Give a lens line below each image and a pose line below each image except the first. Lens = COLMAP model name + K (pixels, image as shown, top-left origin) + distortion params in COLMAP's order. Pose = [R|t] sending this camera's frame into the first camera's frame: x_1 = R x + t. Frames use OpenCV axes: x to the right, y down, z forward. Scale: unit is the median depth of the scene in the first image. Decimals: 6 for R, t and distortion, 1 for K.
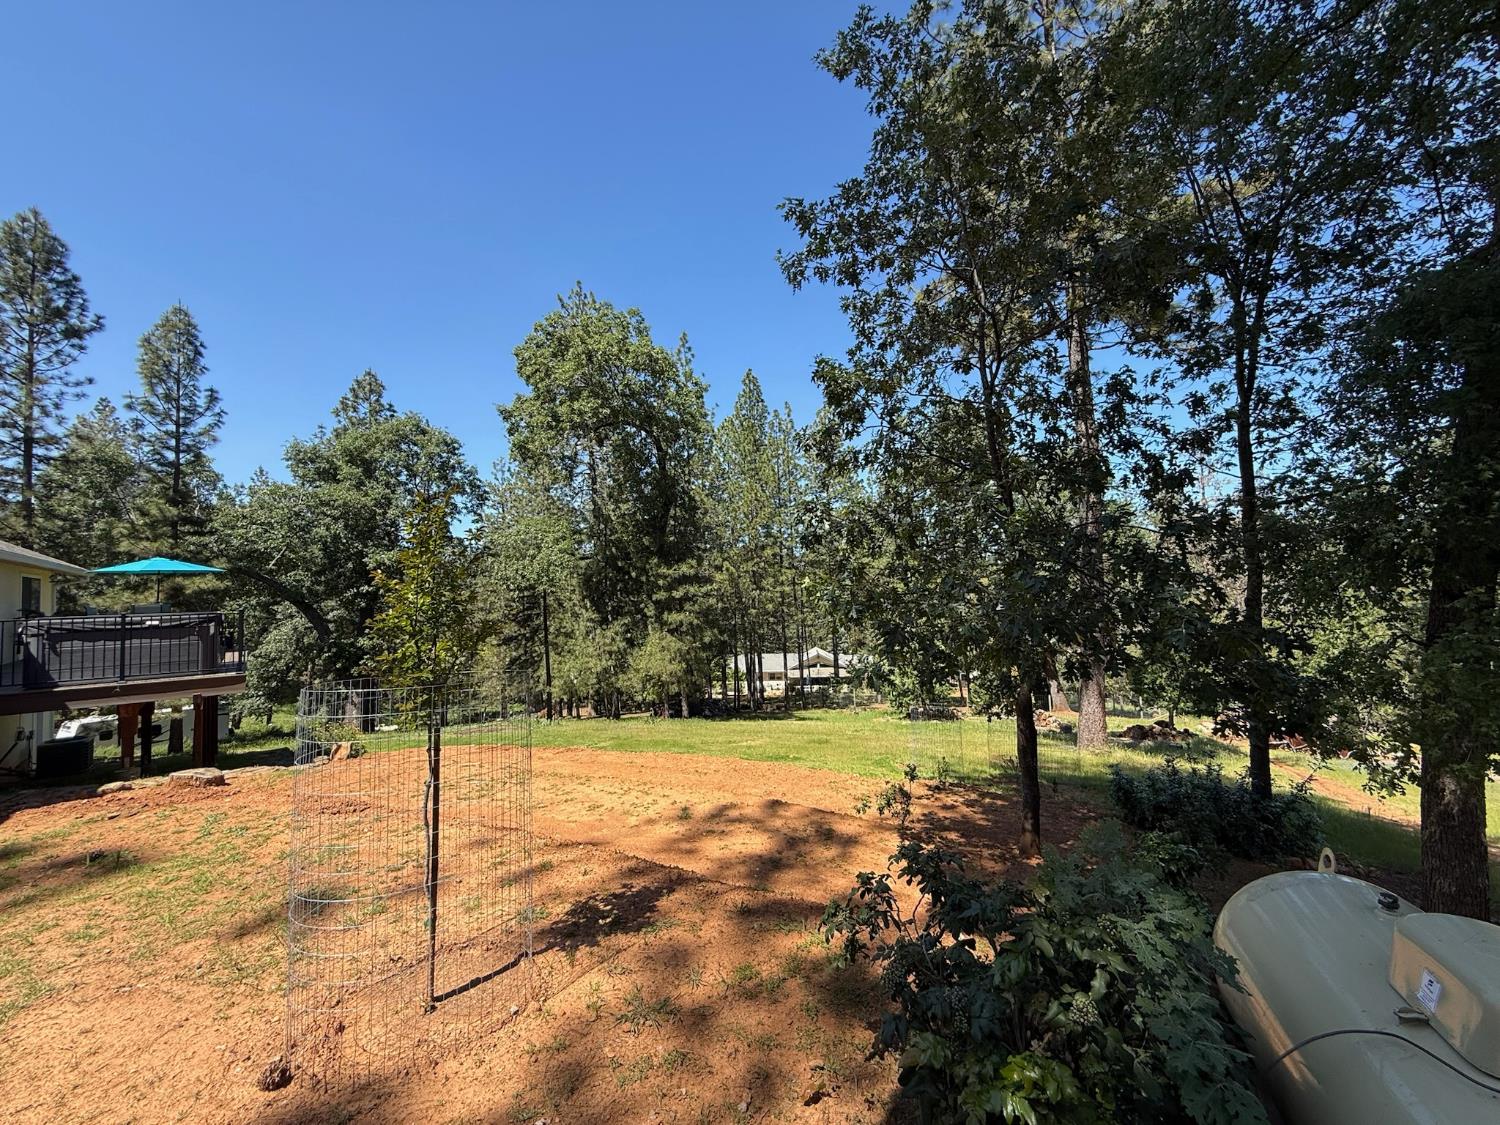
lens RADIAL K [[597.2, 0, 743.0], [0, 597.2, 563.0], [0, 0, 1]] dist [-0.000621, -0.000020]
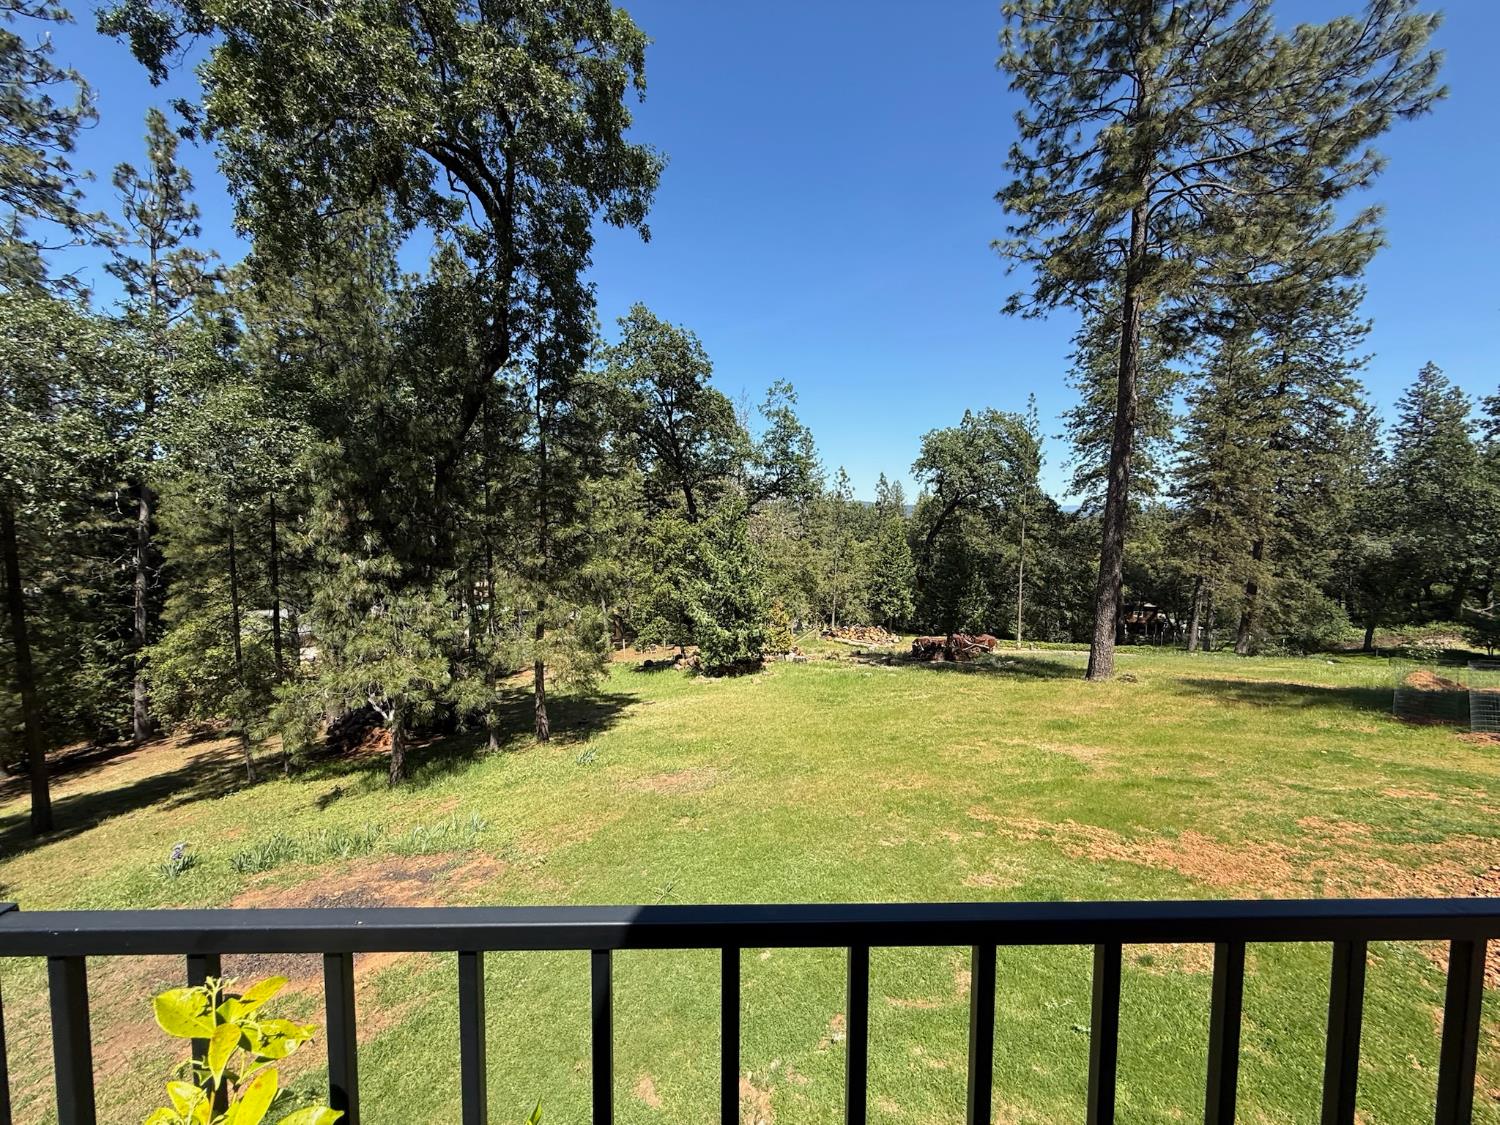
lens RADIAL K [[597.2, 0, 745.7], [0, 597.2, 568.3], [0, 0, 1]] dist [-0.000621, -0.000020]
pose [[0.608666, -0.025809, 0.793006, -0.461789], [-0.070312, 0.993784, 0.086310, 0.030783], [-0.790305, -0.108292, 0.603068, 0.524194]]
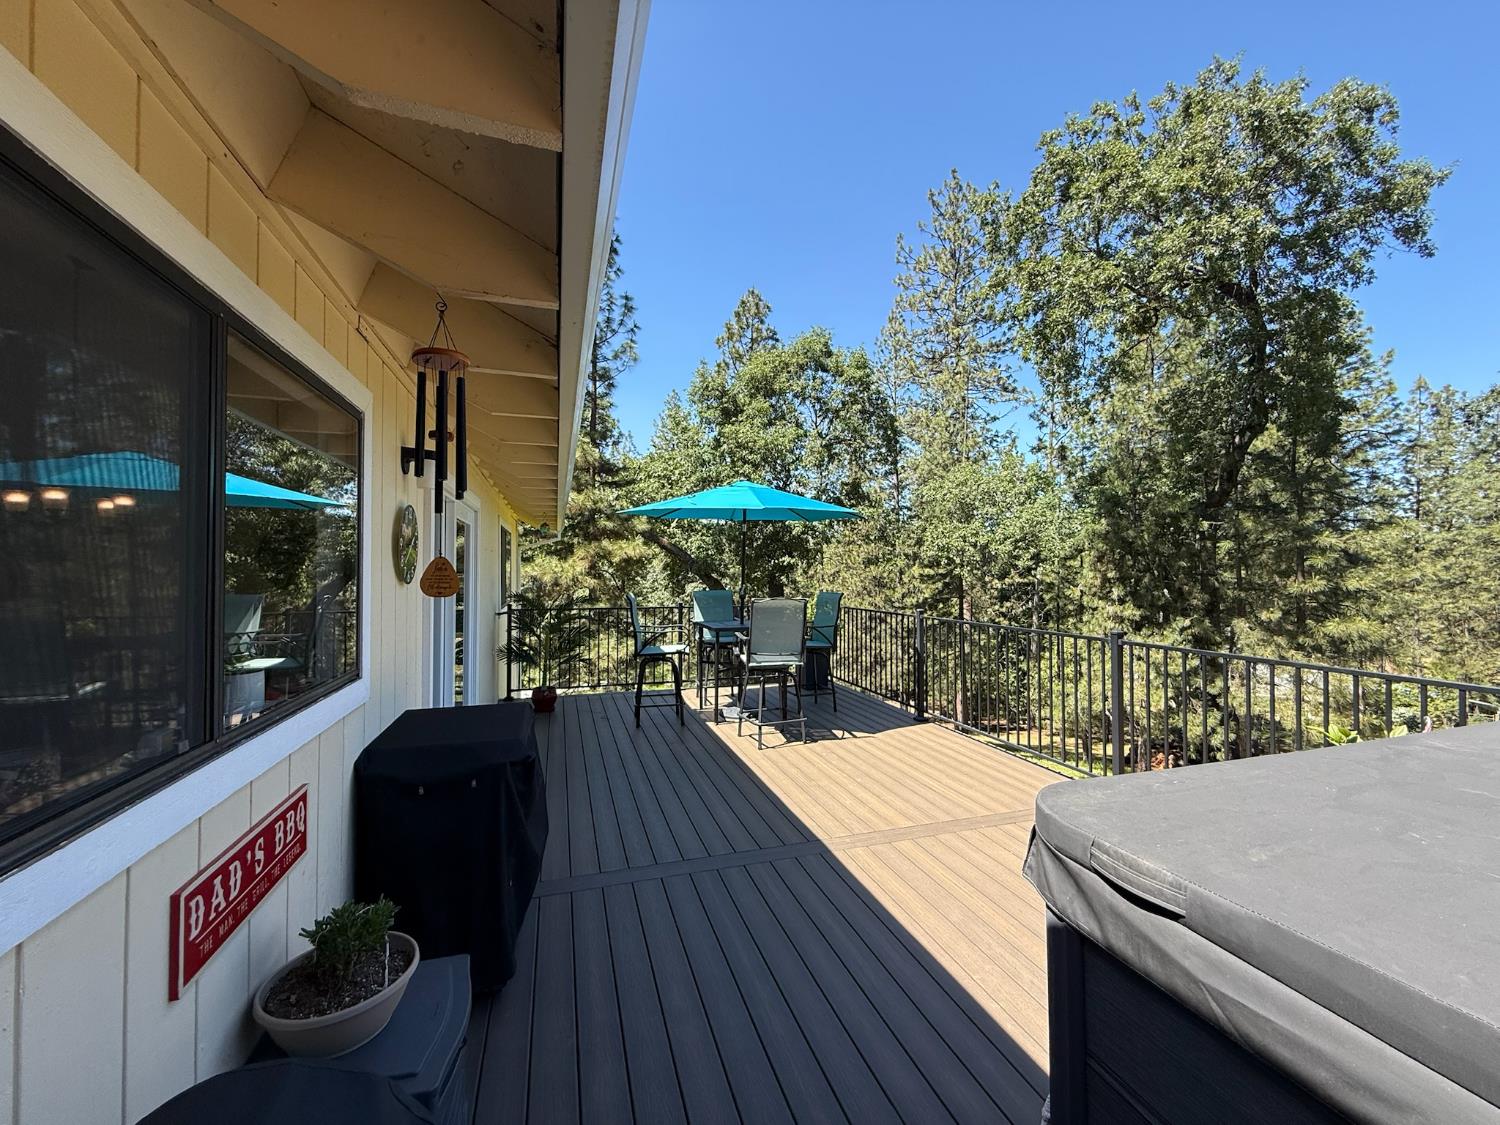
lens RADIAL K [[597.2, 0, 748.4], [0, 597.2, 563.0], [0, 0, 1]] dist [-0.000621, -0.000020]
pose [[0.926731, 0.023606, -0.374983, -0.396355], [-0.007790, 0.999017, 0.043637, 0.014157], [0.375645, -0.037519, 0.926004, 0.296439]]
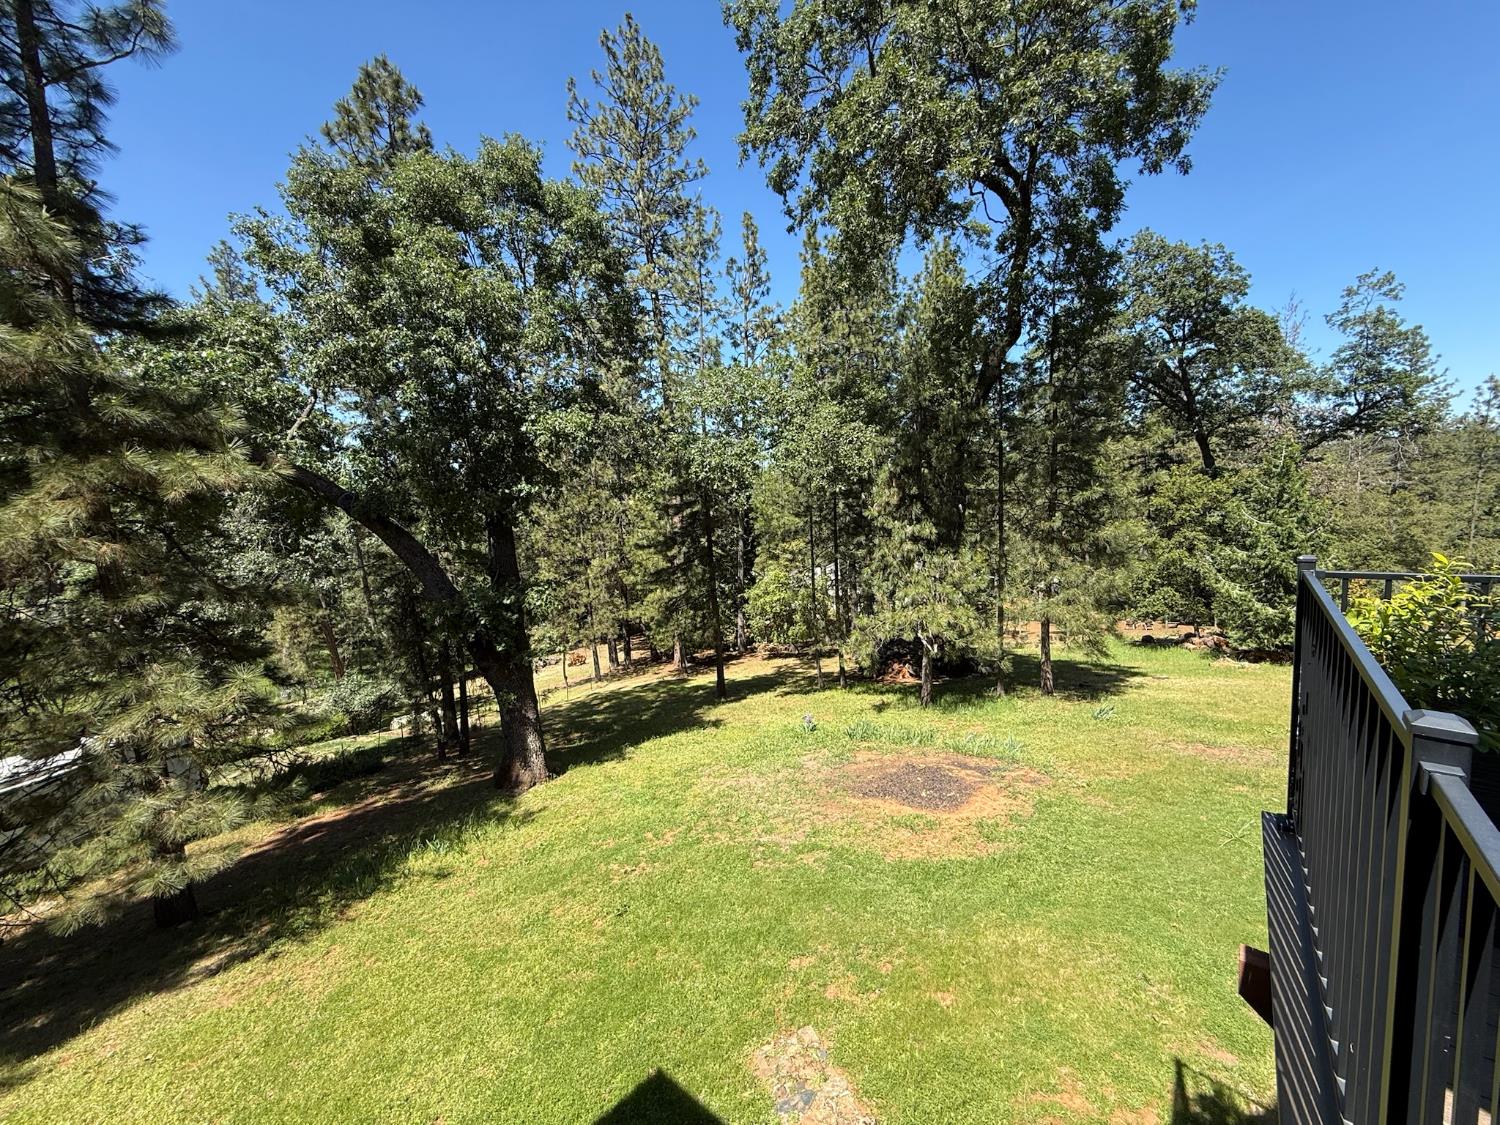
lens RADIAL K [[597.2, 0, 746.8], [0, 597.2, 565.5], [0, 0, 1]] dist [-0.000621, -0.000020]
pose [[0.981744, -0.039787, 0.185997, -0.544929], [0.010424, 0.987662, 0.156252, 0.030354], [-0.189919, -0.151460, 0.970047, 0.491335]]
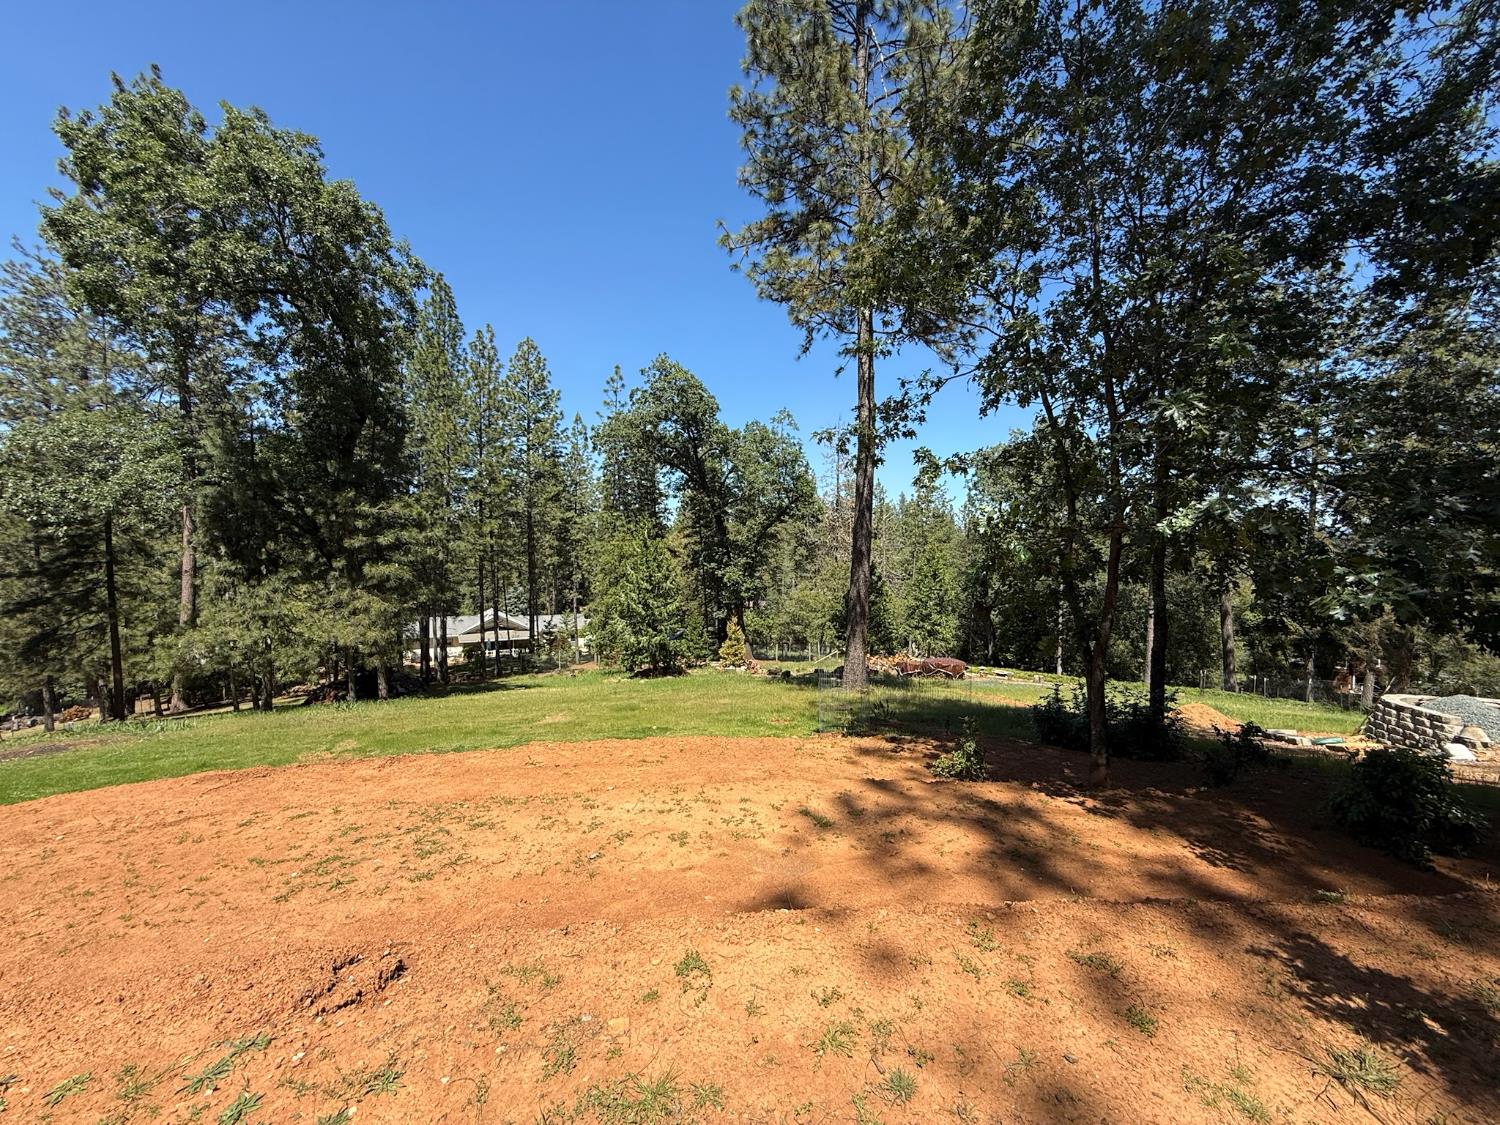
lens RADIAL K [[597.2, 0, 748.1], [0, 597.2, 566.2], [0, 0, 1]] dist [-0.000621, -0.000020]
pose [[0.840902, 0.017540, 0.540902, -0.126422], [-0.055509, 0.996999, 0.053965, 0.017486], [-0.538332, -0.075404, 0.839352, 0.096813]]
